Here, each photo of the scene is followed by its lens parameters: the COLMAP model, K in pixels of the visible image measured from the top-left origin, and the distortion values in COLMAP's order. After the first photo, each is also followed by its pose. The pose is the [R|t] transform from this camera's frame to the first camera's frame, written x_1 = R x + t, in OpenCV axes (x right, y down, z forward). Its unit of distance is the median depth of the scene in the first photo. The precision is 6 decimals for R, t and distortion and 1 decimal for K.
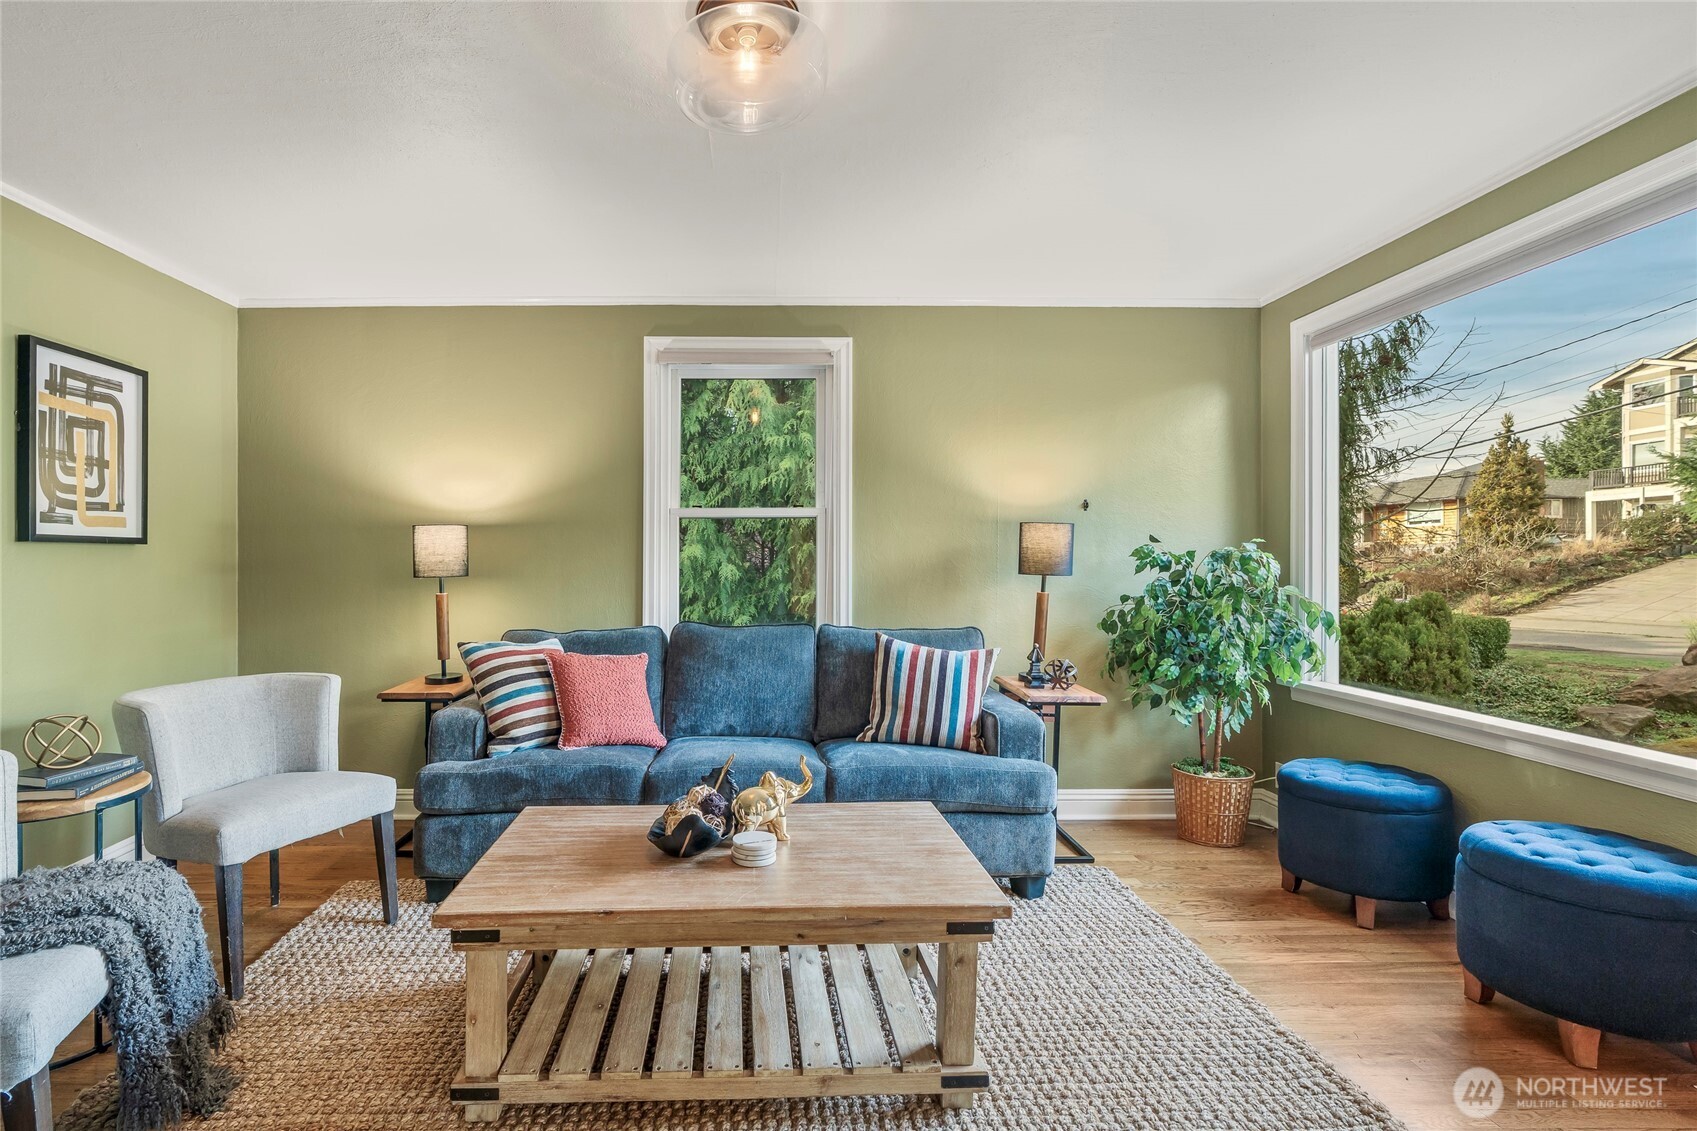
lens RADIAL K [[797.5, 0, 848.6], [0, 797.5, 563.9], [0, 0, 1]] dist [-0.010435, 0.000597]
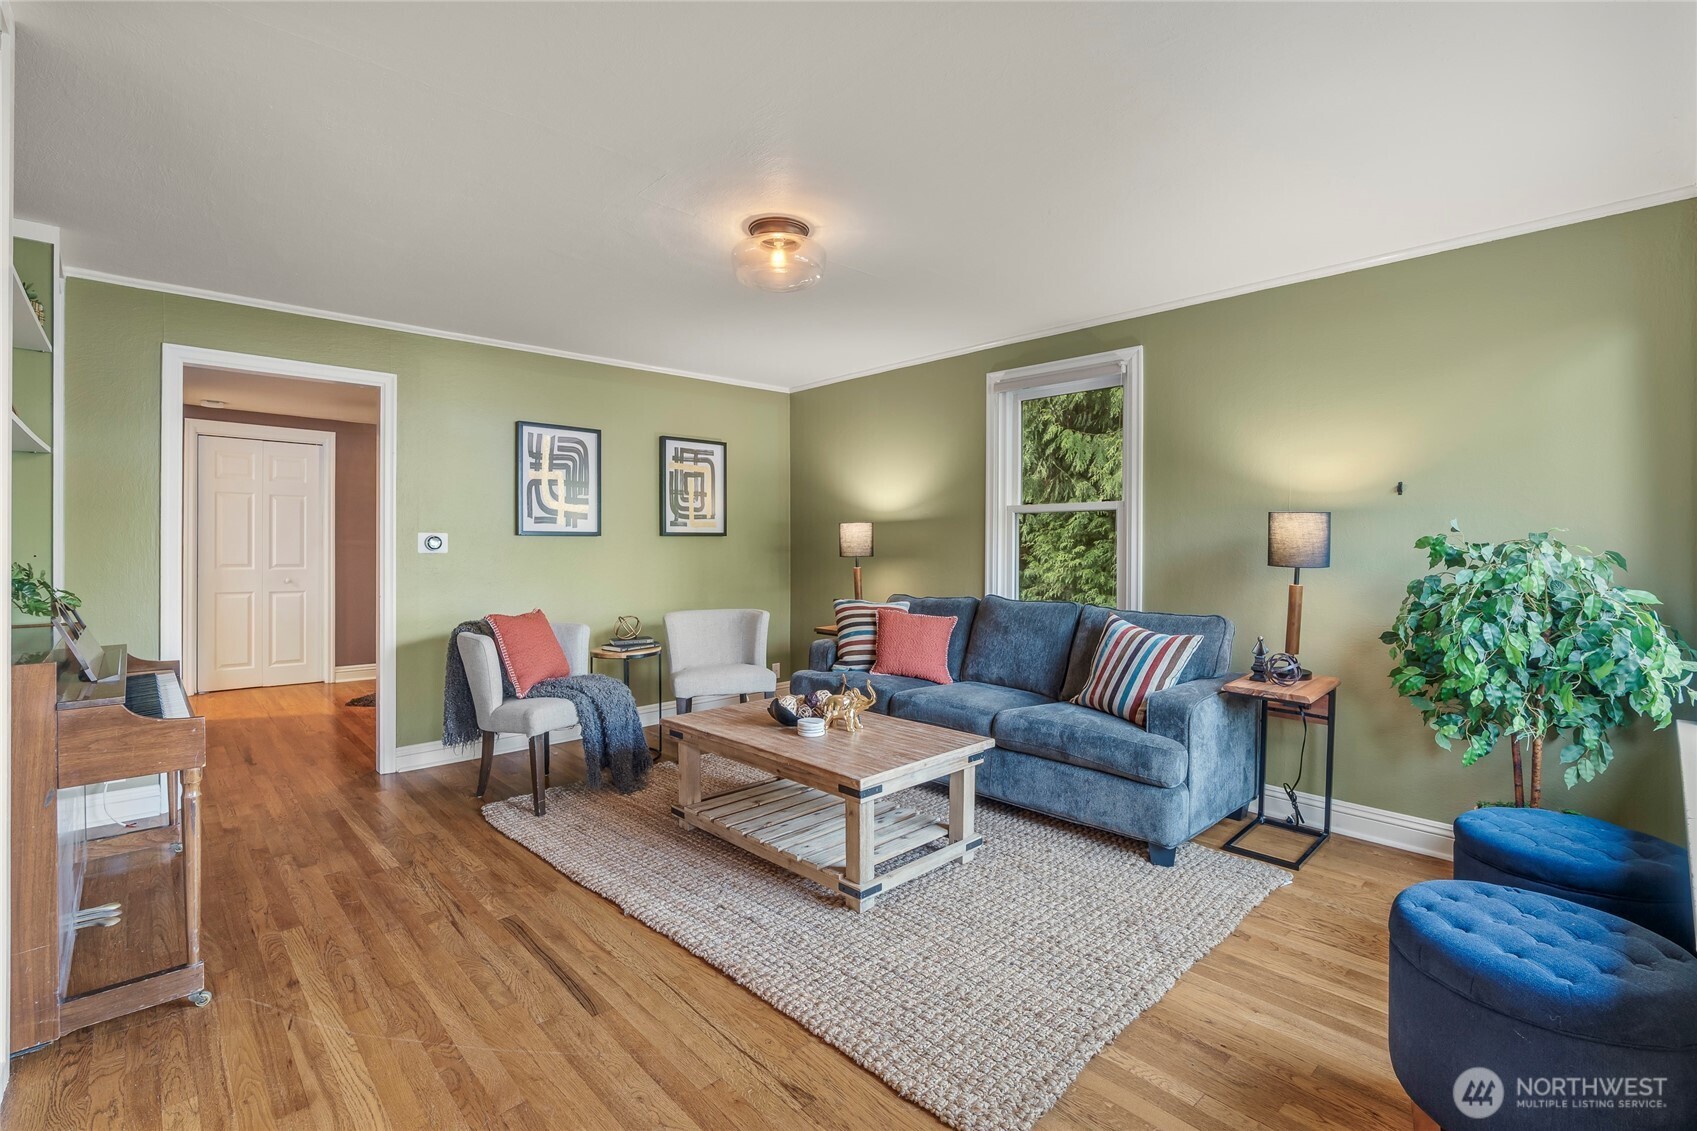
lens RADIAL K [[748.5, 0, 851.9], [0, 748.5, 553.7], [0, 0, 1]] dist [-0.021789, -0.000206]
pose [[0.690757, 0.015615, -0.722918, 0.621724], [-0.008824, 0.999874, 0.013165, -0.009919], [0.723033, -0.002714, 0.690808, 0.005357]]
